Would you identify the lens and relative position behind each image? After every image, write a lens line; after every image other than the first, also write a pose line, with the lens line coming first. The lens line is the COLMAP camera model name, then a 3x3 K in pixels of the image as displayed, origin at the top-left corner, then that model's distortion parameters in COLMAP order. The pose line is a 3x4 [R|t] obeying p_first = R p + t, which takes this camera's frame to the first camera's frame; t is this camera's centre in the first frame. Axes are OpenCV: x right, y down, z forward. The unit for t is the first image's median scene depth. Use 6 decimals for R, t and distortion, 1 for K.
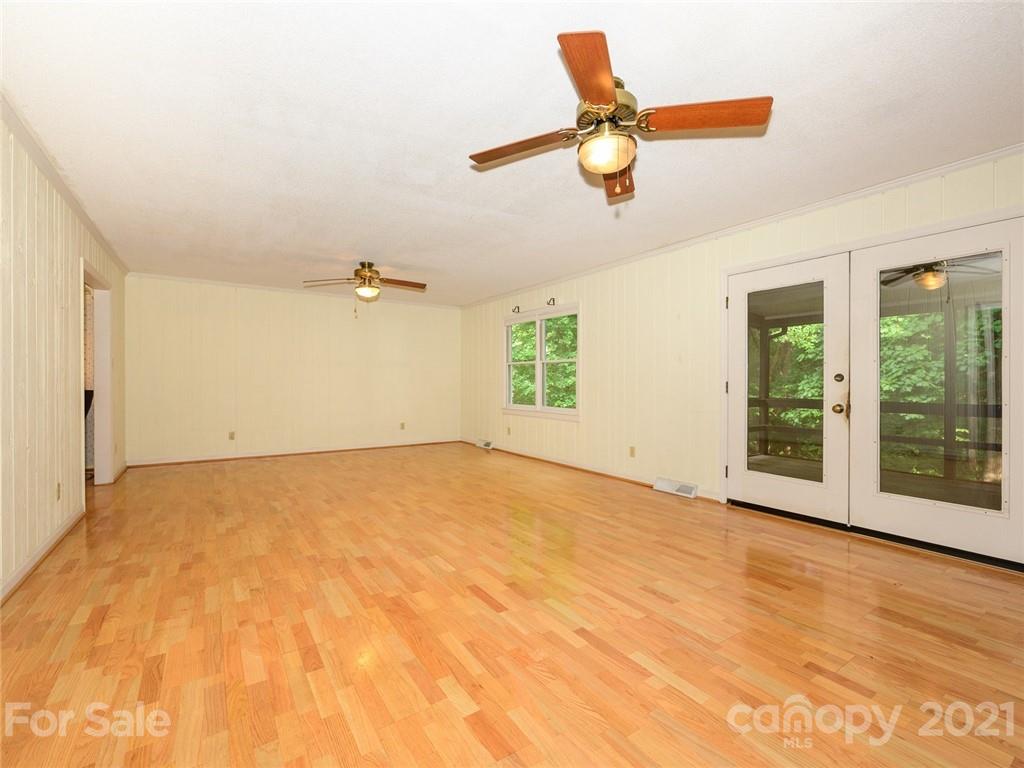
lens RADIAL K [[458.1, 0, 511.9], [0, 458.1, 383.5], [0, 0, 1]] dist [-0.007594, 0.000369]
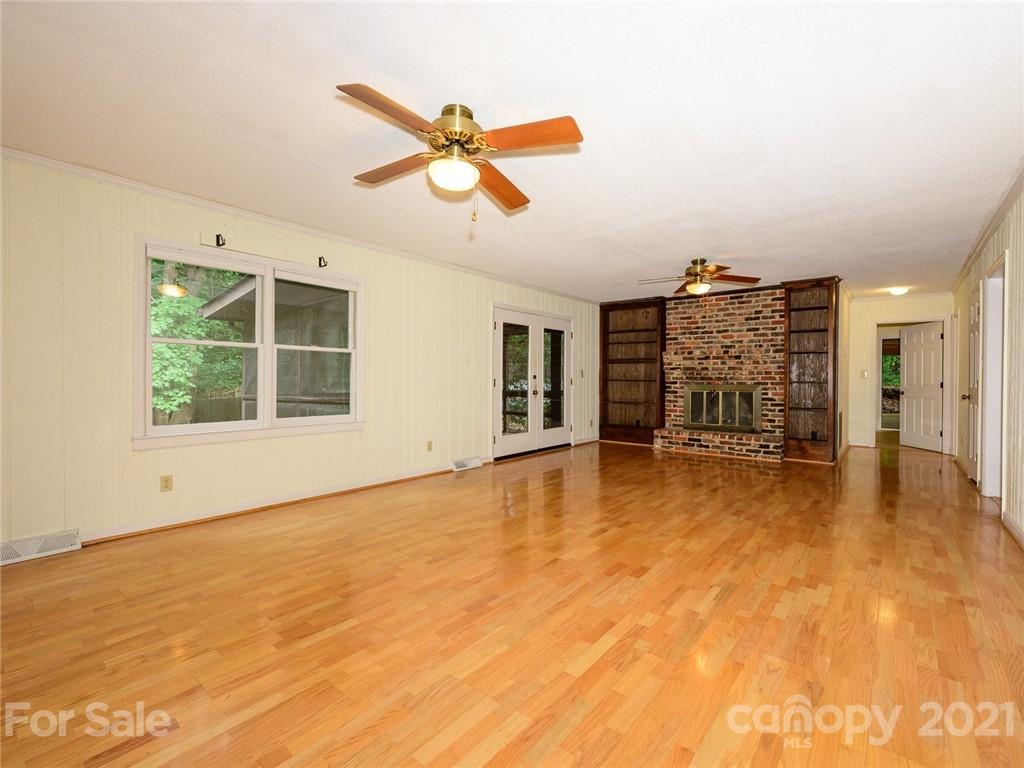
lens RADIAL K [[458.1, 0, 509.6], [0, 458.1, 381.8], [0, 0, 1]] dist [-0.007594, 0.000369]
pose [[-0.277941, -0.008585, 0.960560, -1.102159], [-0.000102, 0.999960, 0.008907, -0.009873], [-0.960598, 0.002378, -0.277931, 1.556823]]
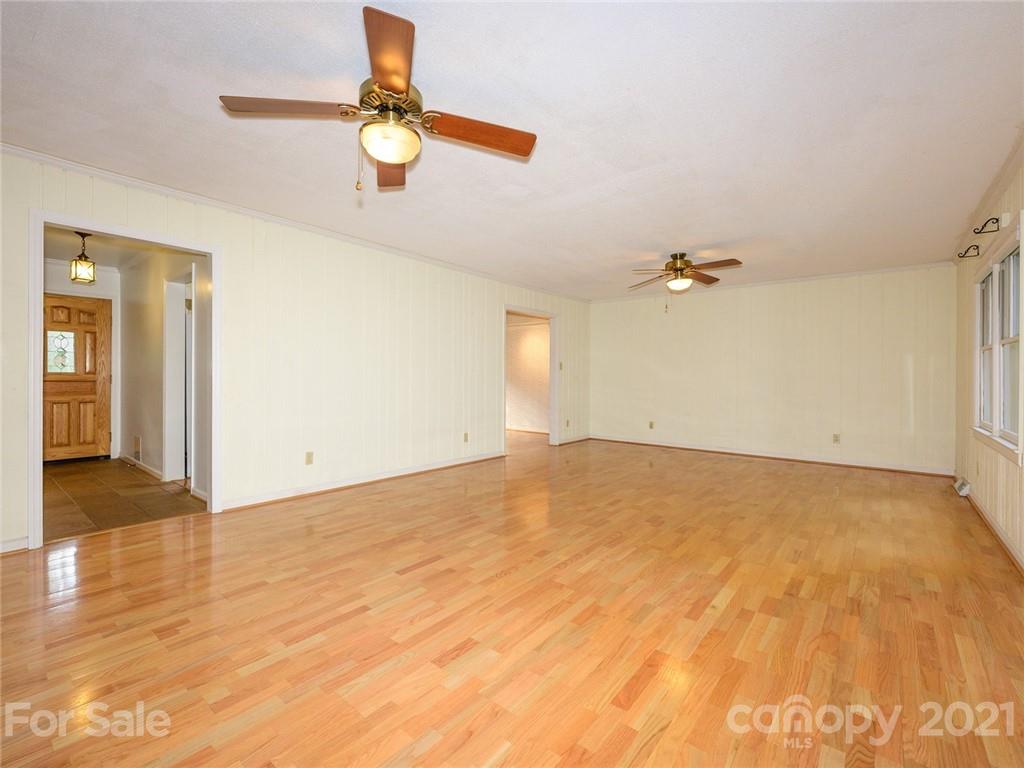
lens RADIAL K [[458.1, 0, 508.3], [0, 458.1, 377.3], [0, 0, 1]] dist [-0.007594, 0.000369]
pose [[0.289602, 0.001994, -0.957145, 0.711353], [-0.012766, 0.999917, -0.001780, -0.001067], [0.957062, 0.012735, 0.289603, 0.562196]]
